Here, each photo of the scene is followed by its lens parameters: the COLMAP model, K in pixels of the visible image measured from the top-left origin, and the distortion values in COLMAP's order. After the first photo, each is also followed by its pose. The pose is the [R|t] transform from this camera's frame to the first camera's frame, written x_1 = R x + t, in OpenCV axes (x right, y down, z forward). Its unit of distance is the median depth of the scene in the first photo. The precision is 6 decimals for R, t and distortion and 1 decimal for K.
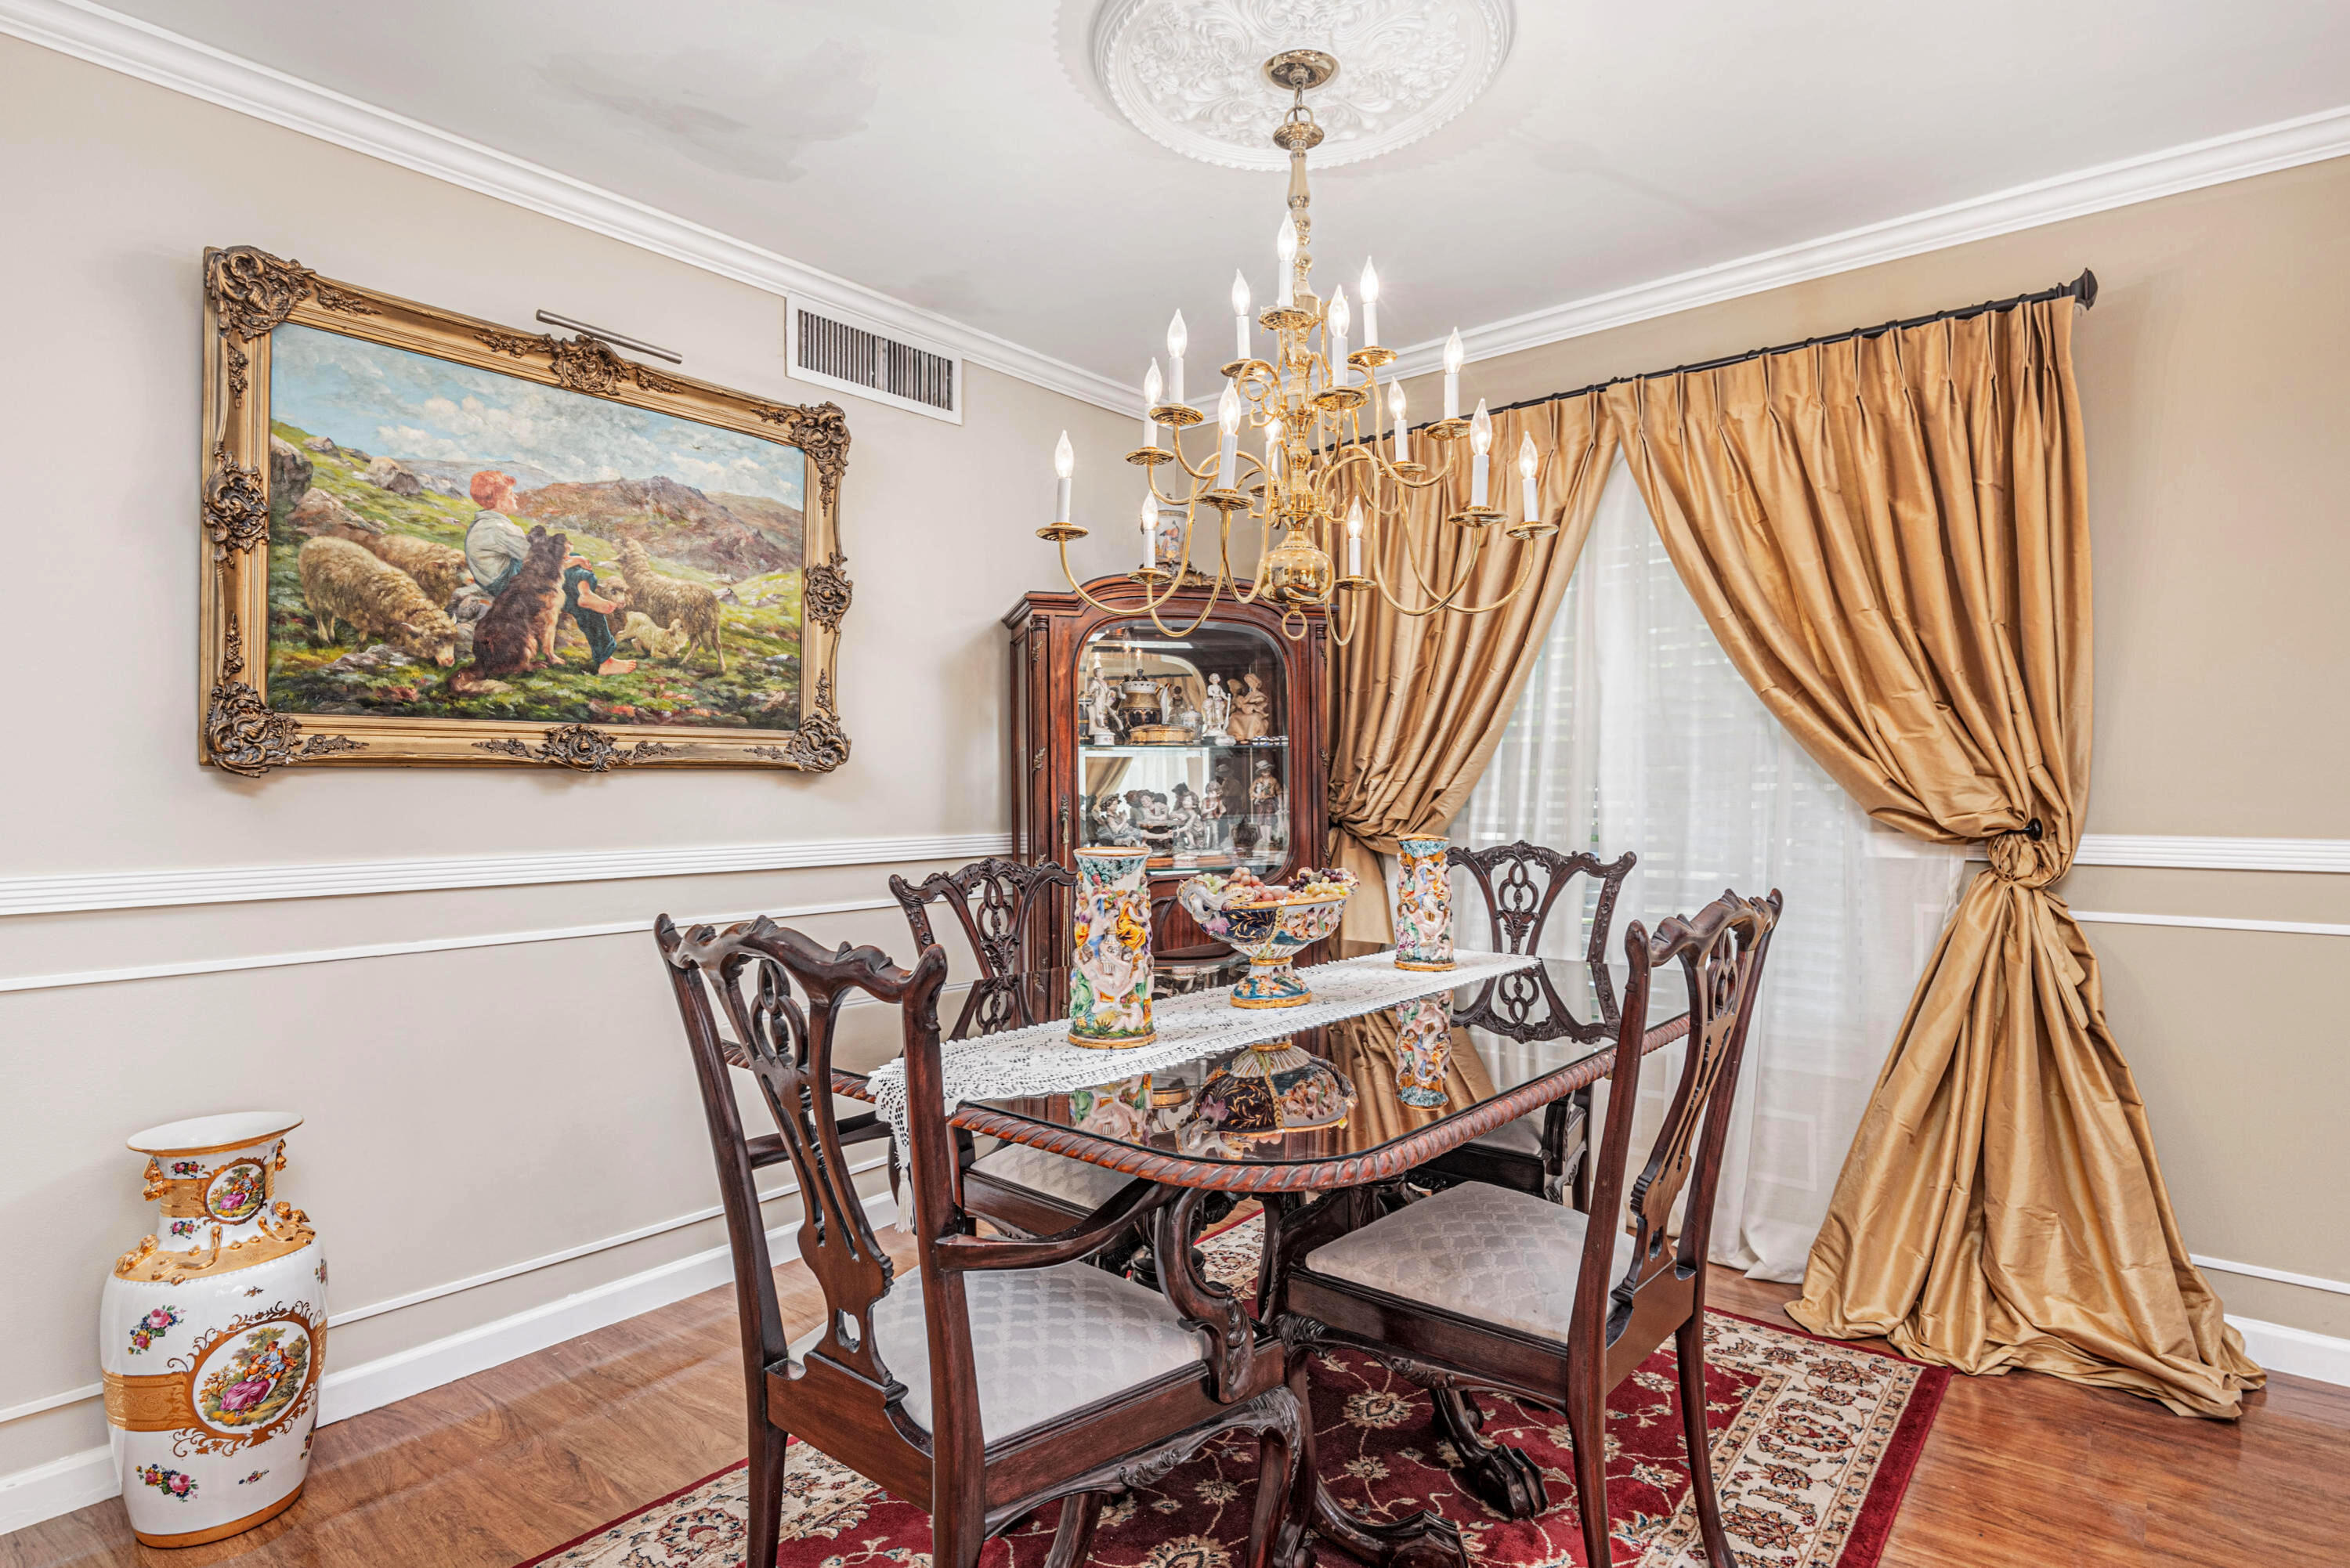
lens RADIAL K [[1237.6, 0, 1175.0], [0, 1237.6, 784.0], [0, 0, 1]] dist [-0.002504, -0.001356]
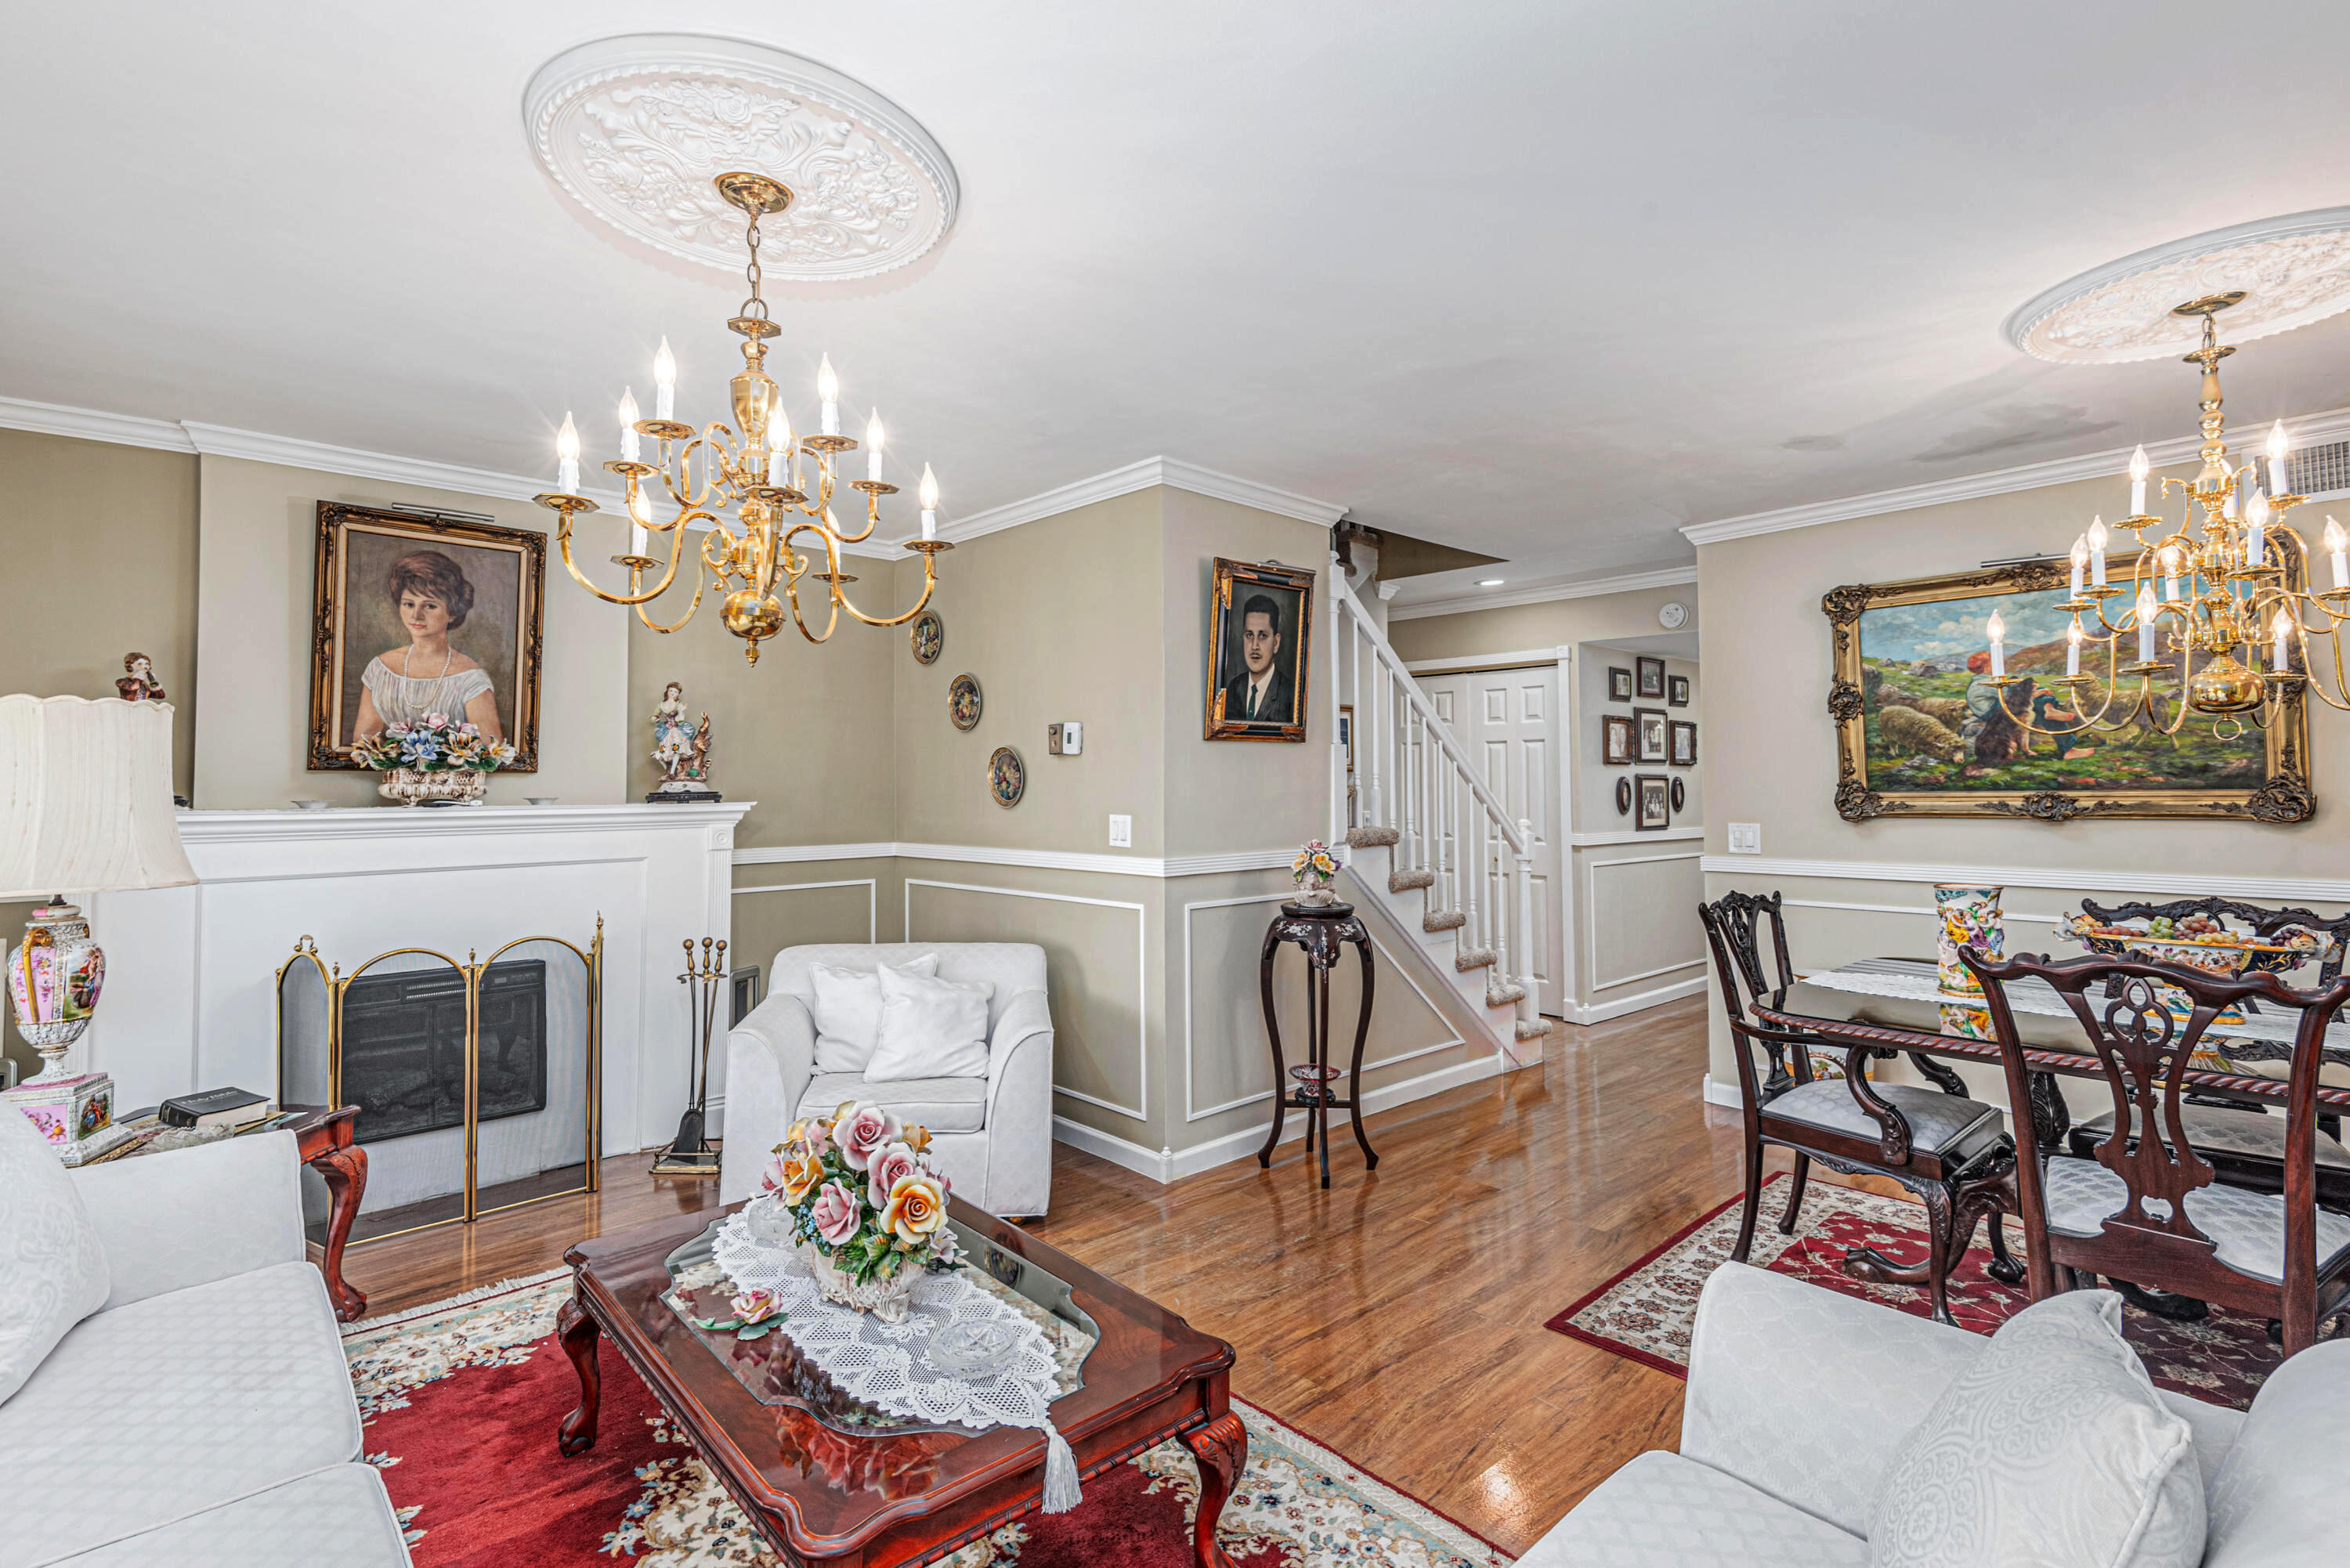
lens RADIAL K [[1072.3, 0, 1175.0], [0, 1072.3, 784.0], [0, 0, 1]] dist [-0.000844, -0.000299]
pose [[-0.145213, -0.010148, -0.989348, 1.158383], [0.005438, 0.999924, -0.011055, -0.052028], [0.989386, -0.006985, -0.145146, 0.071263]]
